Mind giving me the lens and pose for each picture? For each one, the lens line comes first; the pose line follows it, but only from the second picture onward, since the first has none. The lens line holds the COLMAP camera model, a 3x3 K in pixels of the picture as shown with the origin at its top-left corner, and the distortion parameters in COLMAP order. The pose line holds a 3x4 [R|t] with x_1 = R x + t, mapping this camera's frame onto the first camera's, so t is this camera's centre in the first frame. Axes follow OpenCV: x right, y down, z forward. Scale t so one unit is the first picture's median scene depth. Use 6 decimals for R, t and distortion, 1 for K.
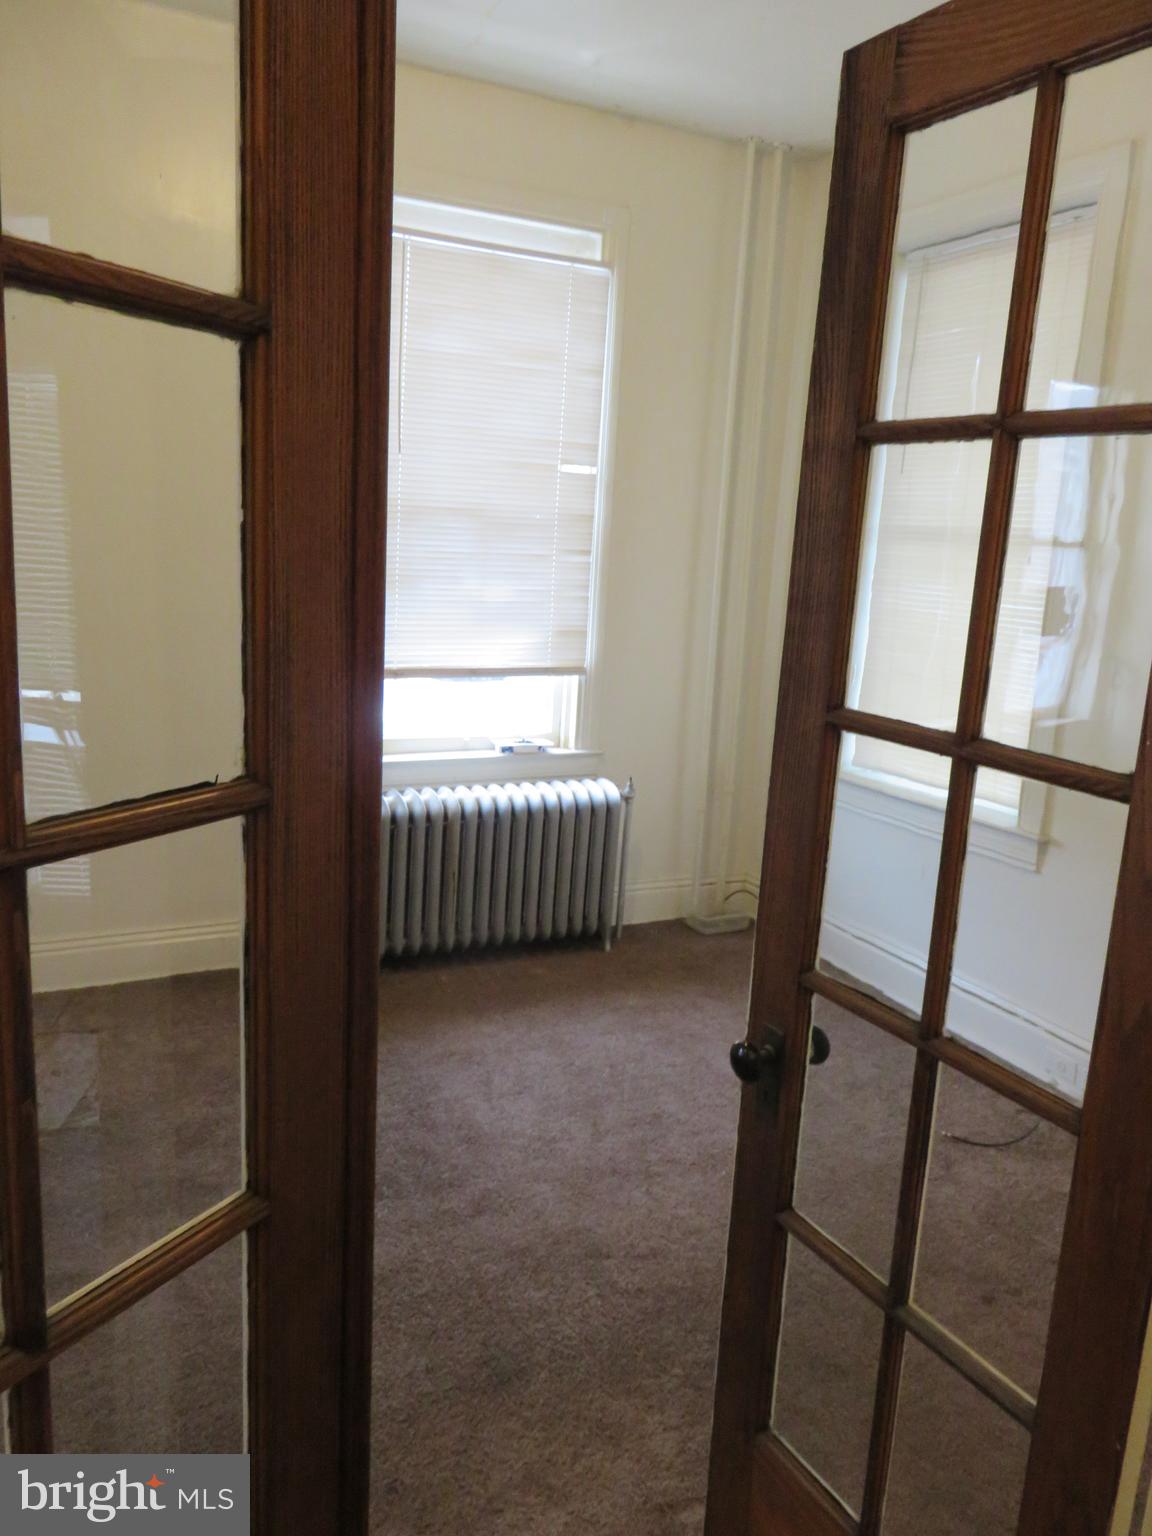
lens RADIAL K [[1159.0, 0, 573.2], [0, 1159.0, 765.6], [0, 0, 1]] dist [-0.011605, 0.000930]
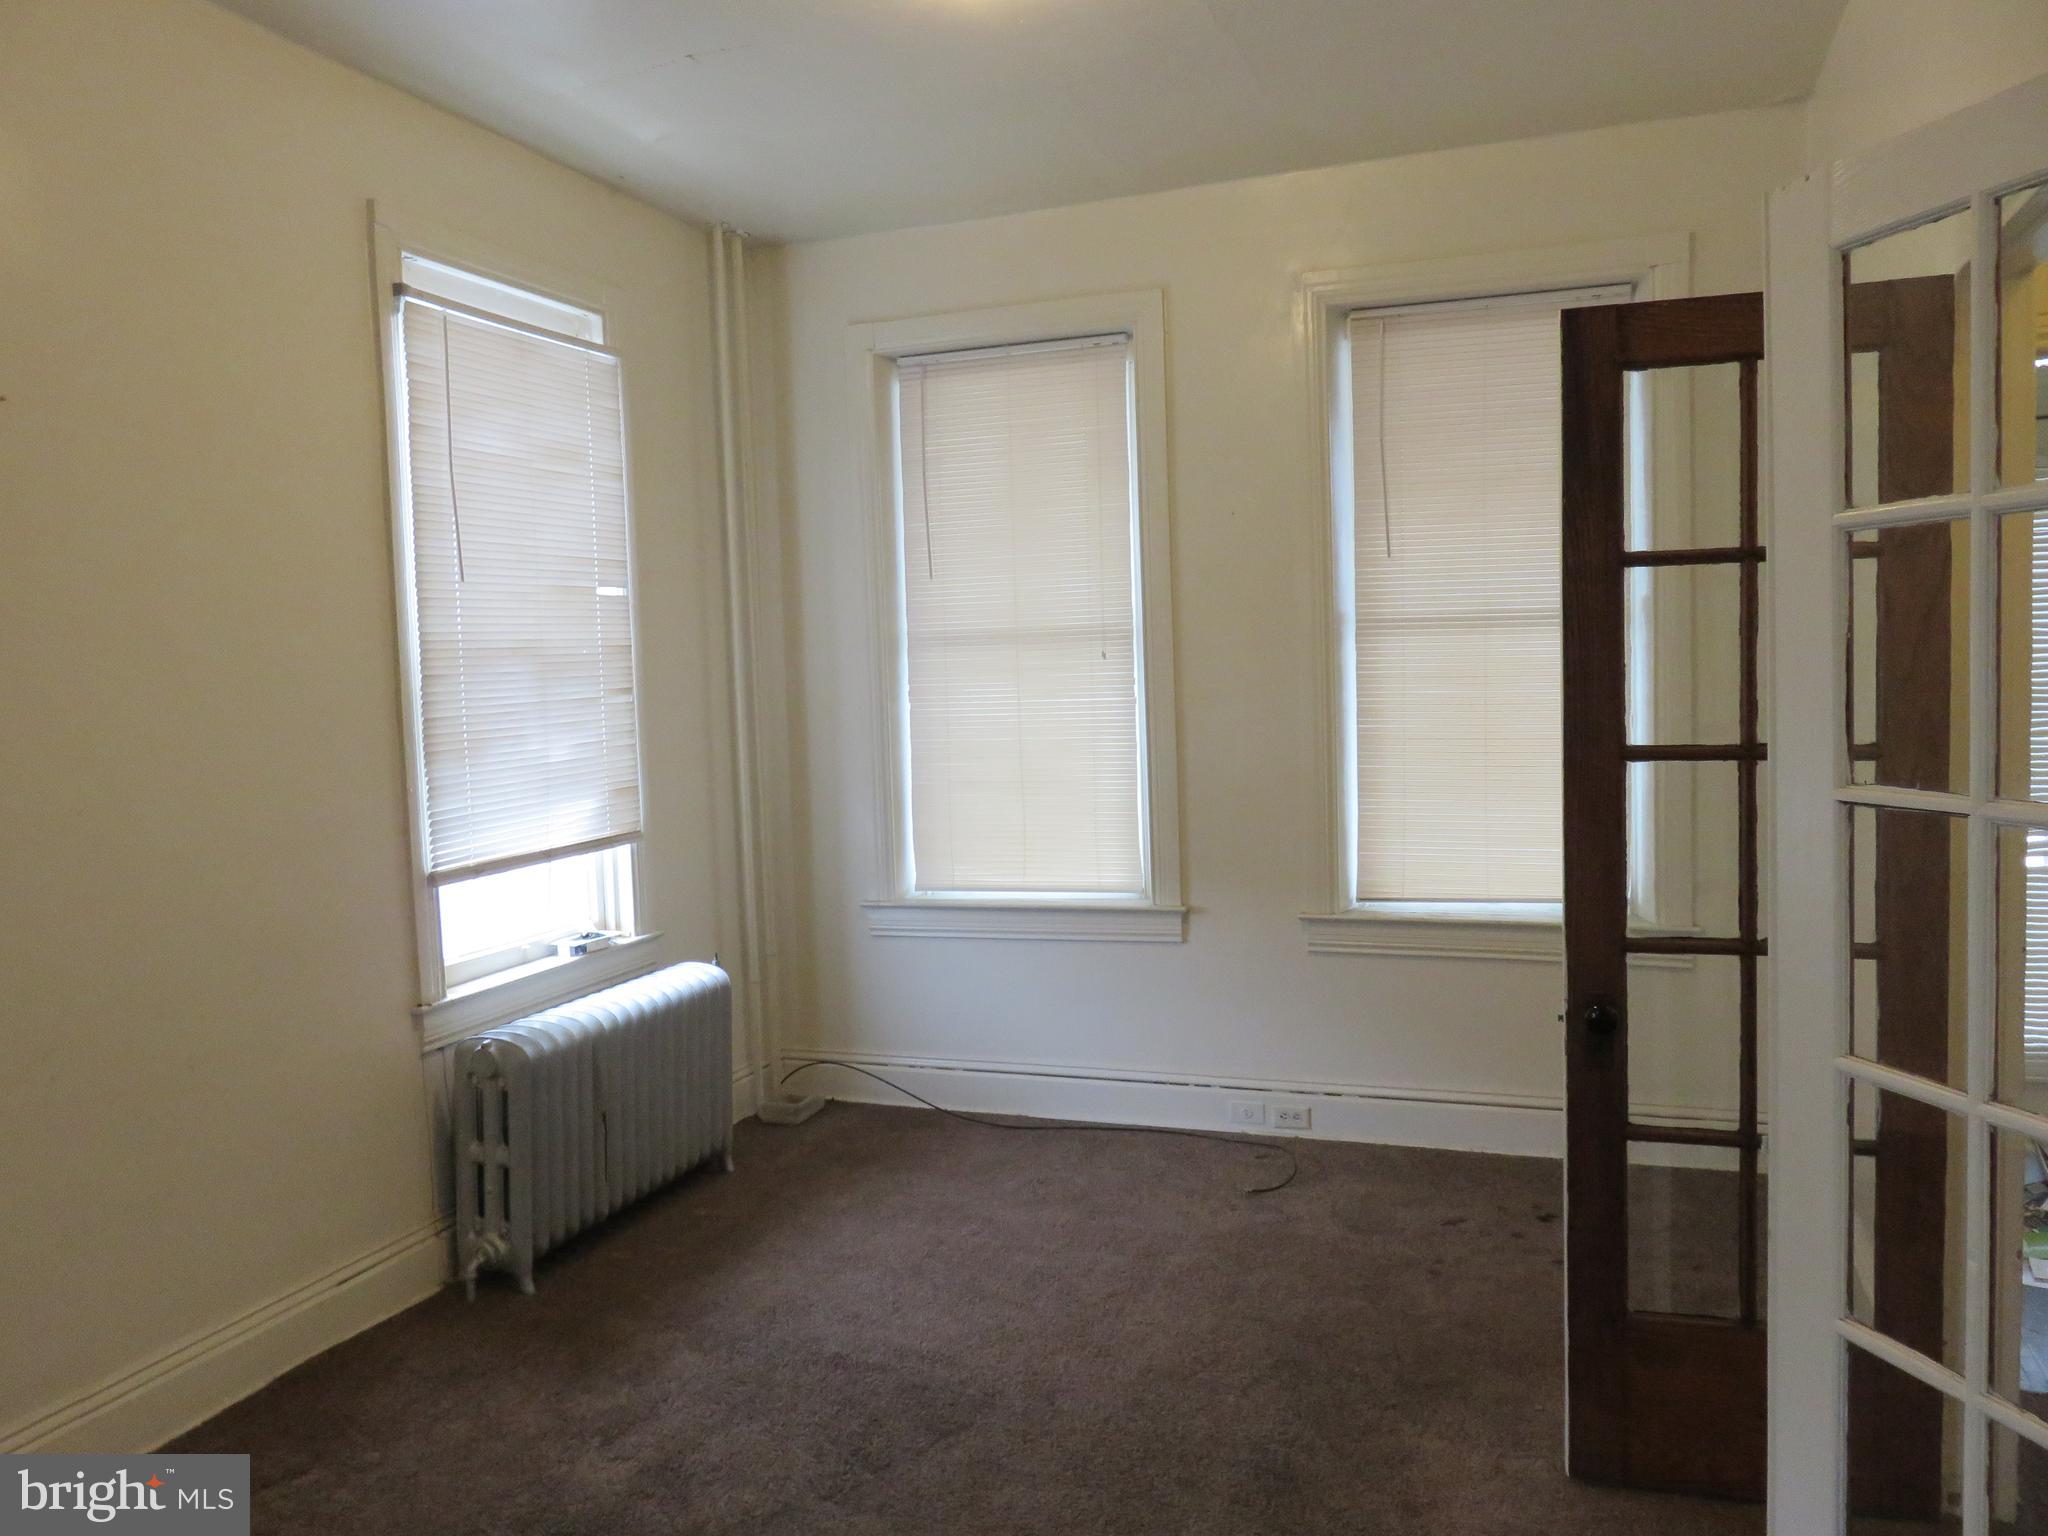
lens RADIAL K [[1545.3, 0, 1024.5], [0, 1545.3, 767.9], [0, 0, 1]] dist [-0.011605, 0.000930]
pose [[0.721310, -0.126393, 0.680982, -0.551057], [0.204882, 0.978144, -0.035468, -0.036713], [-0.661615, 0.165104, 0.731441, 0.034344]]
